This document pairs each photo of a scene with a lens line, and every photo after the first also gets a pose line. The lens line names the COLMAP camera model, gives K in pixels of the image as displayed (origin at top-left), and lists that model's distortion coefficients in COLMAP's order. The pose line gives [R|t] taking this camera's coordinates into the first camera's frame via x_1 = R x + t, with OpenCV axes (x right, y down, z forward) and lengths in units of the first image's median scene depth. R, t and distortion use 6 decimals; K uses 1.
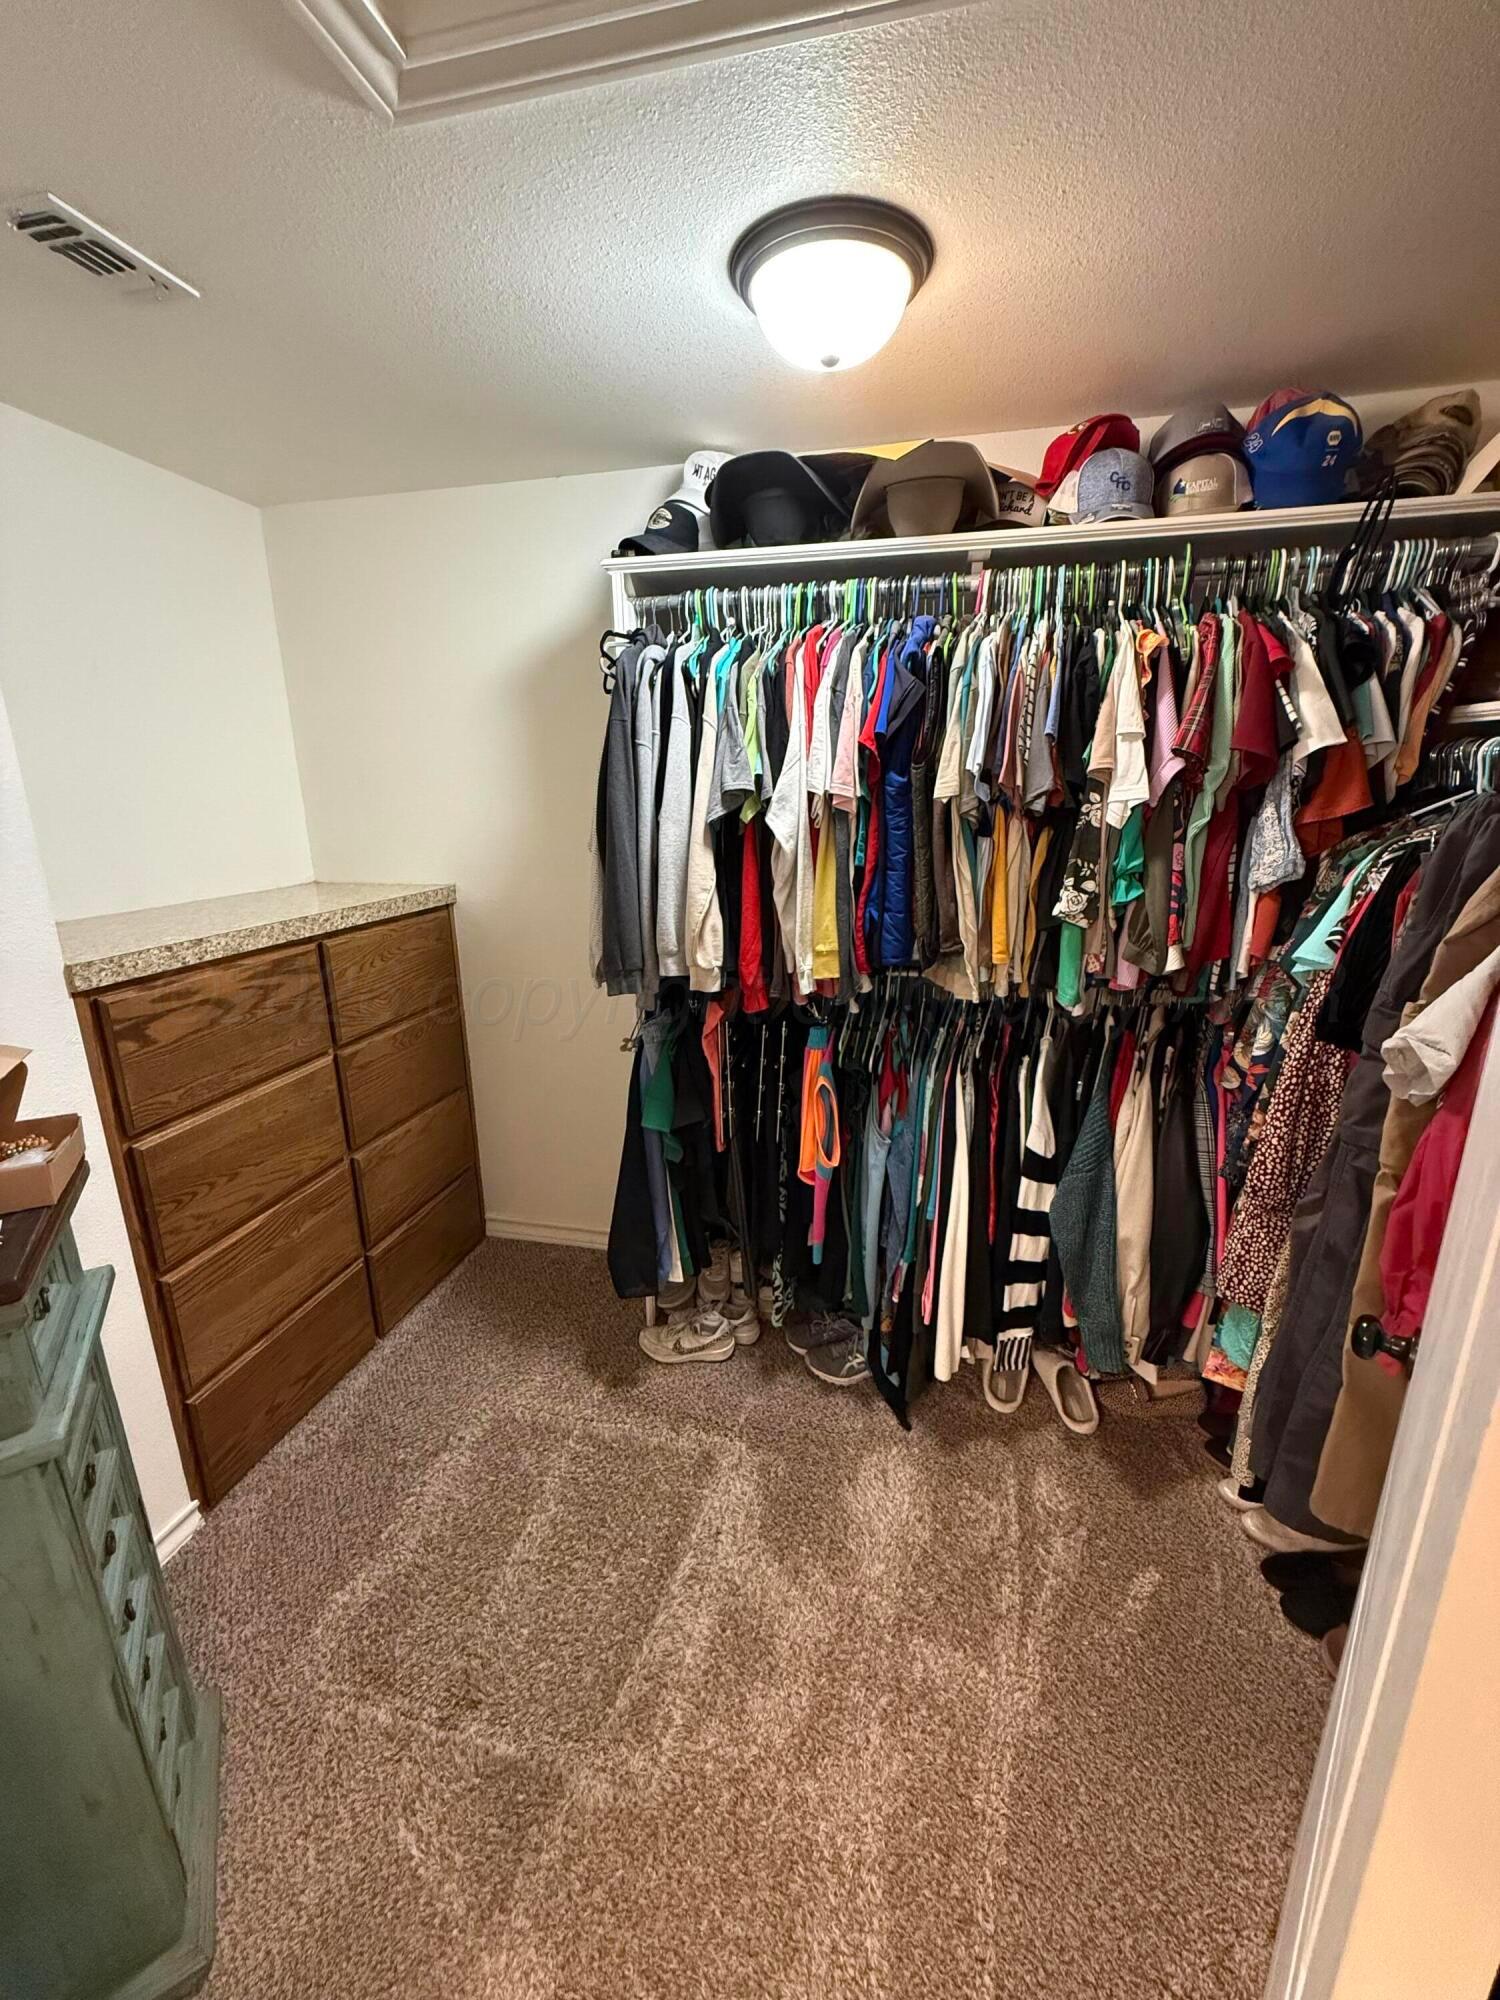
lens RADIAL K [[794.8, 0, 749.5], [0, 794.8, 993.0], [0, 0, 1]] dist [0.001132, -0.000487]
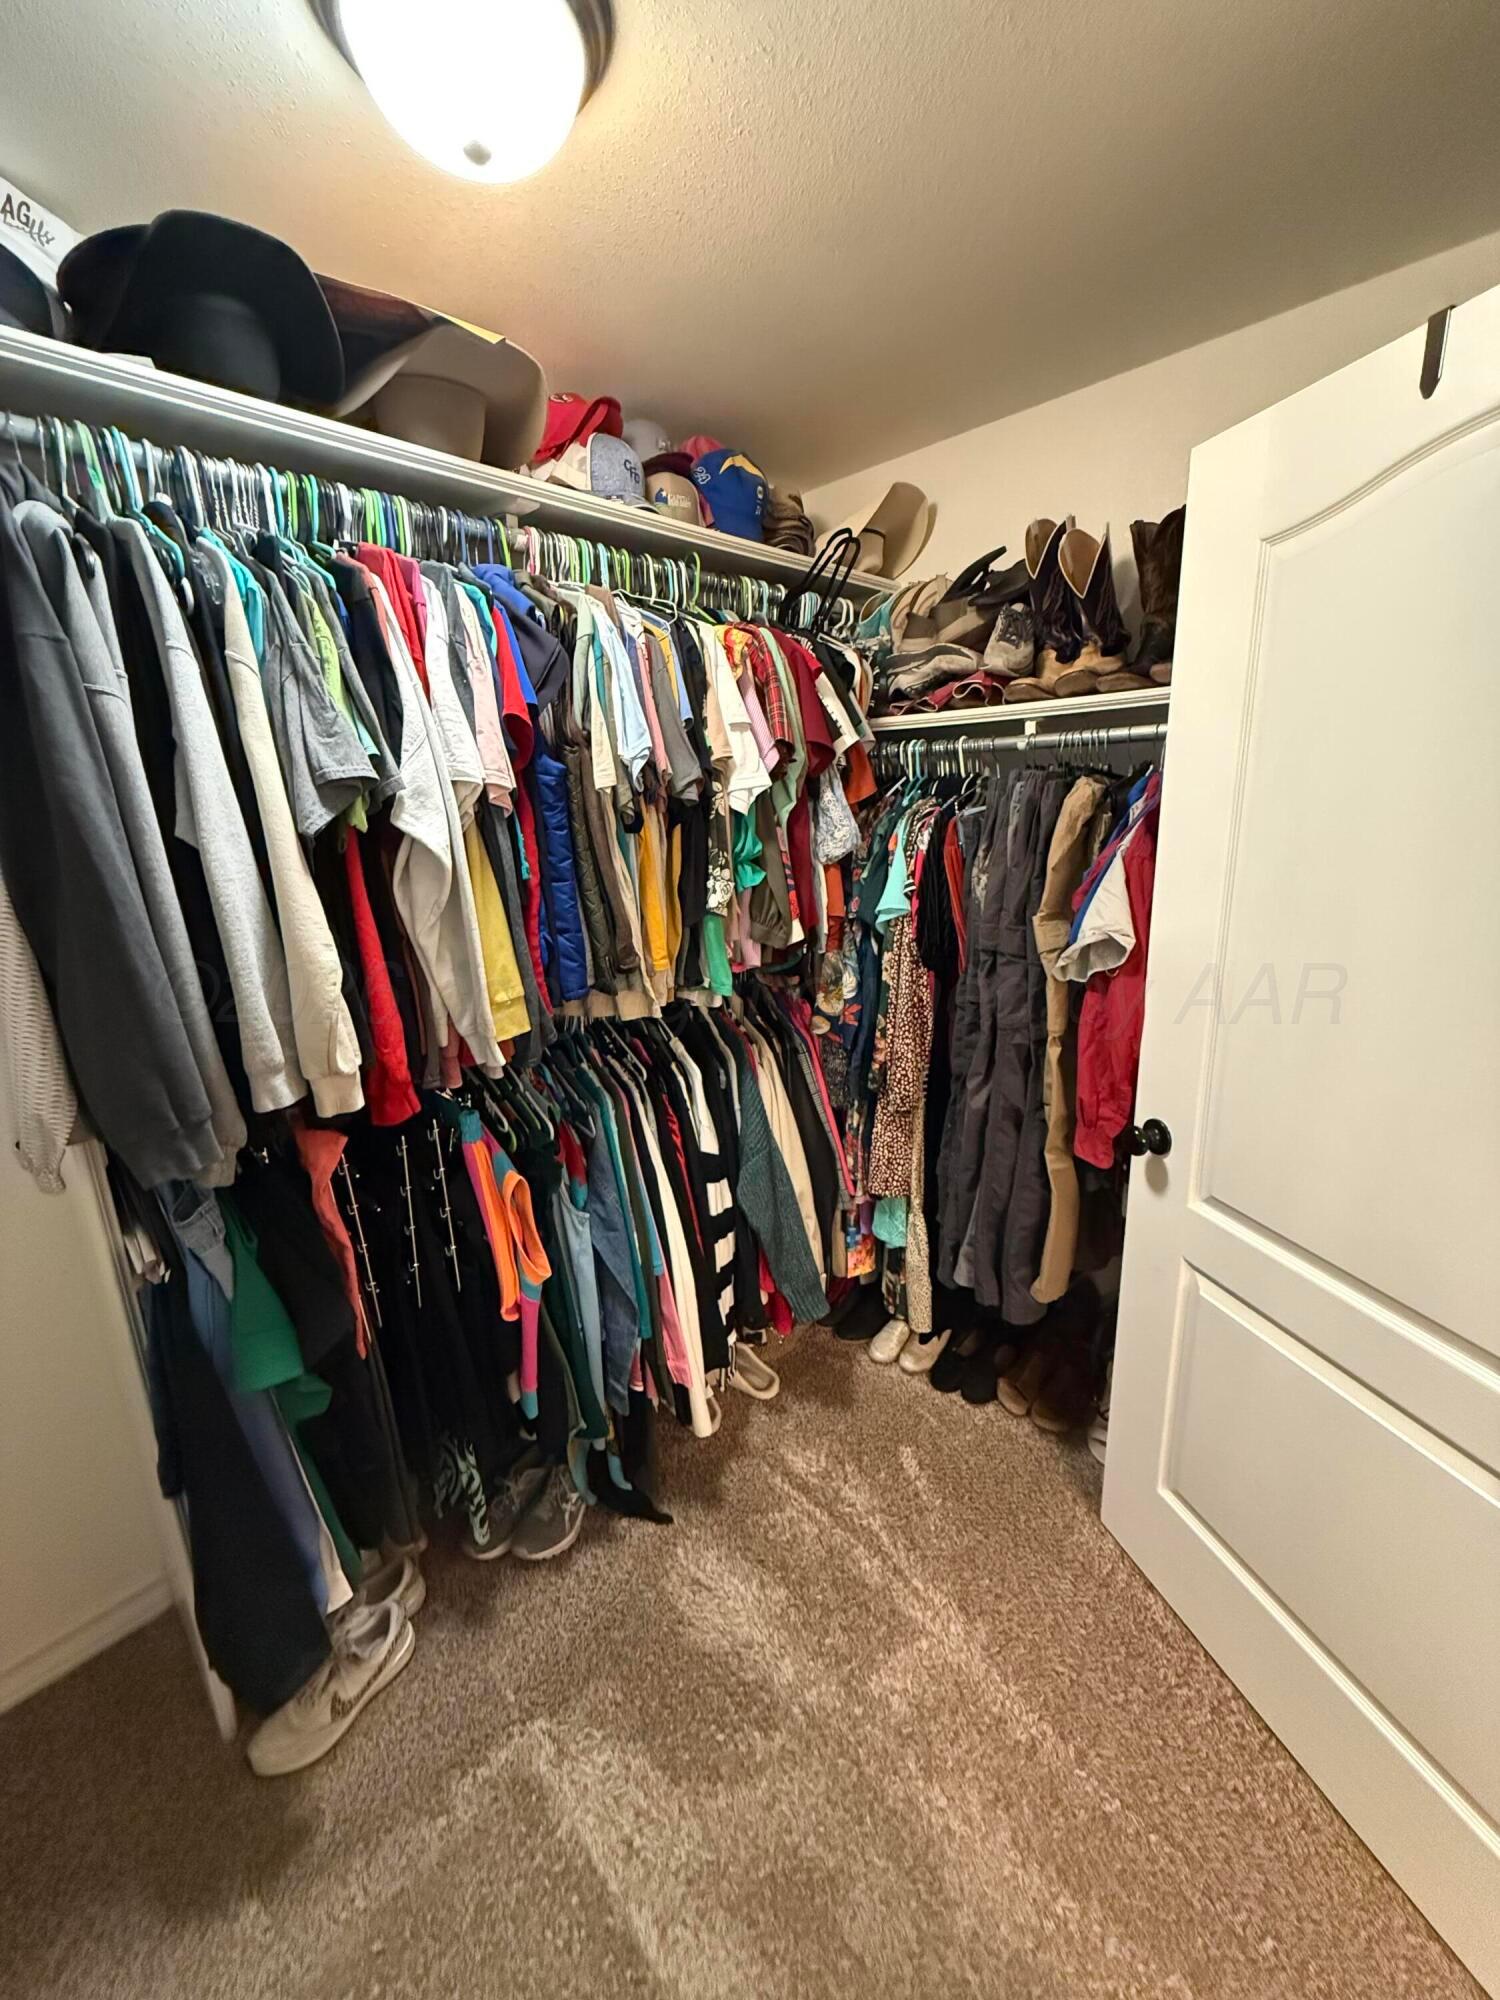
lens RADIAL K [[794.8, 0, 749.5], [0, 794.8, 993.0], [0, 0, 1]] dist [0.001132, -0.000487]
pose [[0.515629, -0.216151, 0.829099, -0.410519], [0.248052, 0.963876, 0.097021, -0.077549], [-0.820120, 0.155633, 0.550620, 0.430662]]
